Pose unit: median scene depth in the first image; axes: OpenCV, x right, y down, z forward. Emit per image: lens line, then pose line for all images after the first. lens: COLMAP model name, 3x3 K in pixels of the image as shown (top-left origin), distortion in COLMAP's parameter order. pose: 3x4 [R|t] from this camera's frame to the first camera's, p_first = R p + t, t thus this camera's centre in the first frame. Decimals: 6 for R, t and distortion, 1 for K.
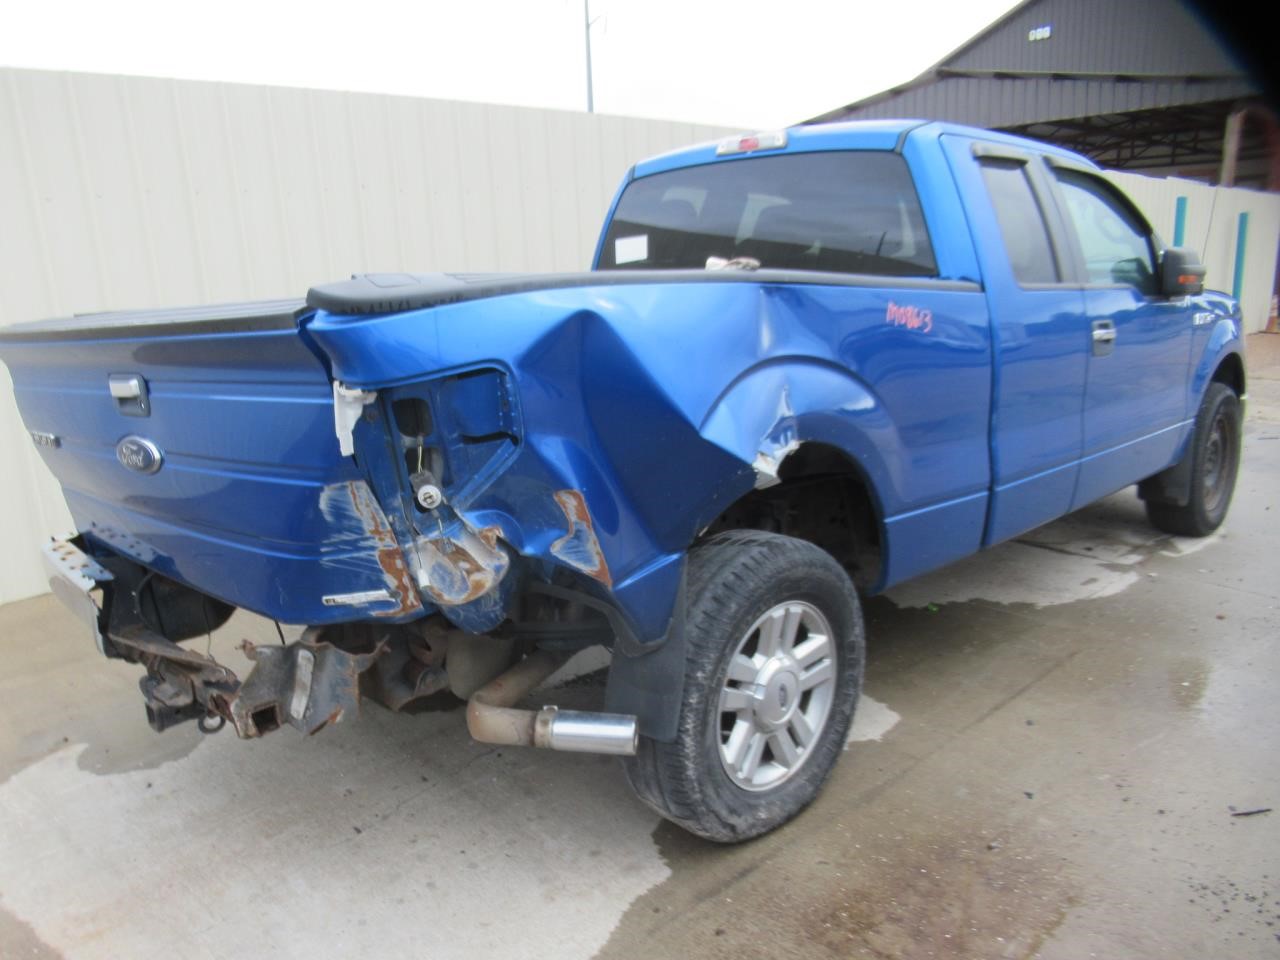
lens RADIAL K [[971.4, 0, 639.3], [0, 971.4, 517.9], [0, 0, 1]] dist [0.007283, -0.054857]
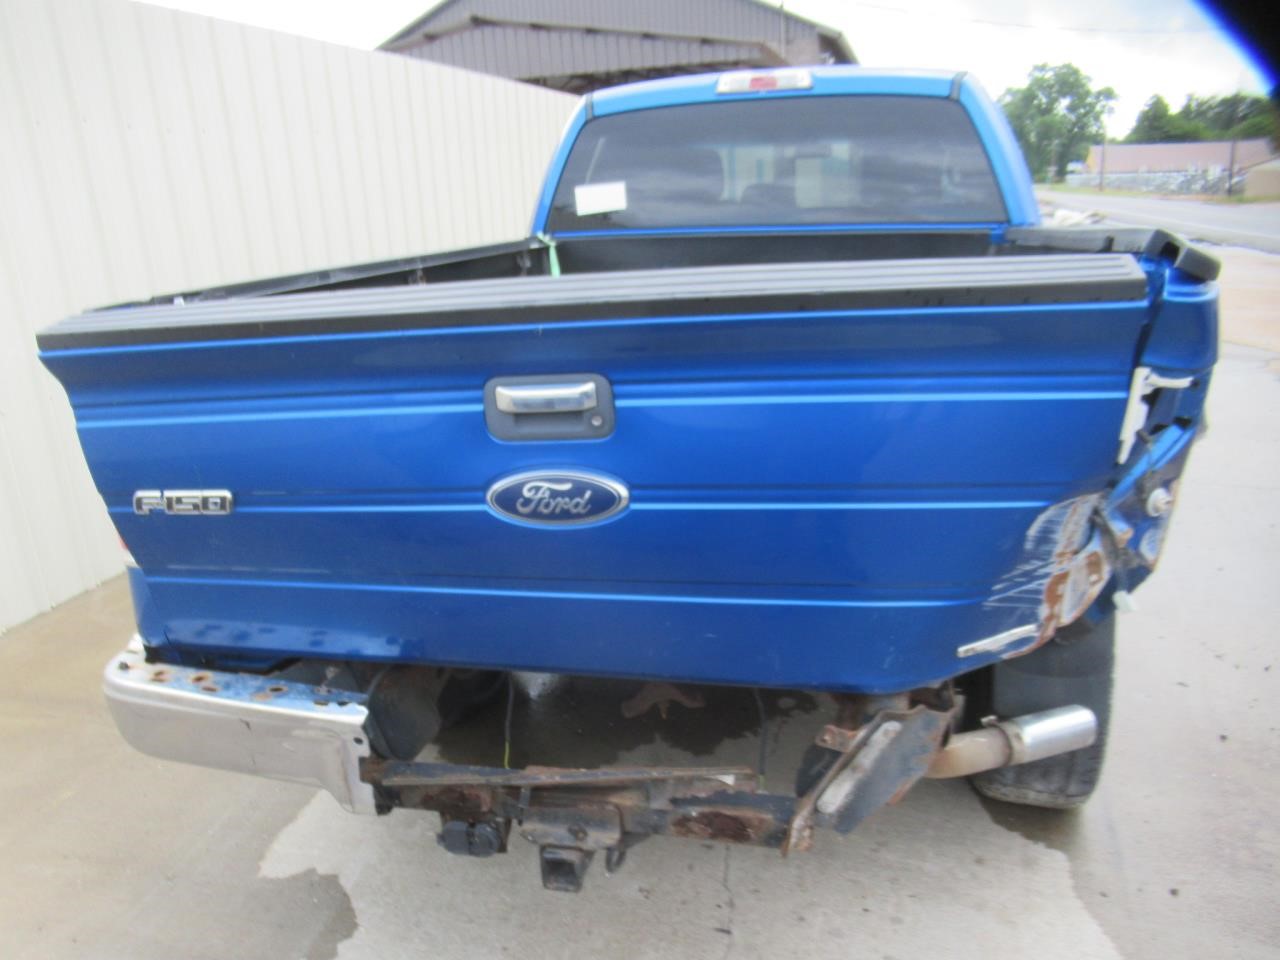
lens RADIAL K [[971.4, 0, 639.3], [0, 971.4, 517.9], [0, 0, 1]] dist [0.007283, -0.054857]
pose [[0.871029, -0.160959, 0.464114, -0.486910], [0.139827, 0.986950, 0.079863, -0.065557], [-0.470912, -0.004667, 0.882168, 0.235789]]
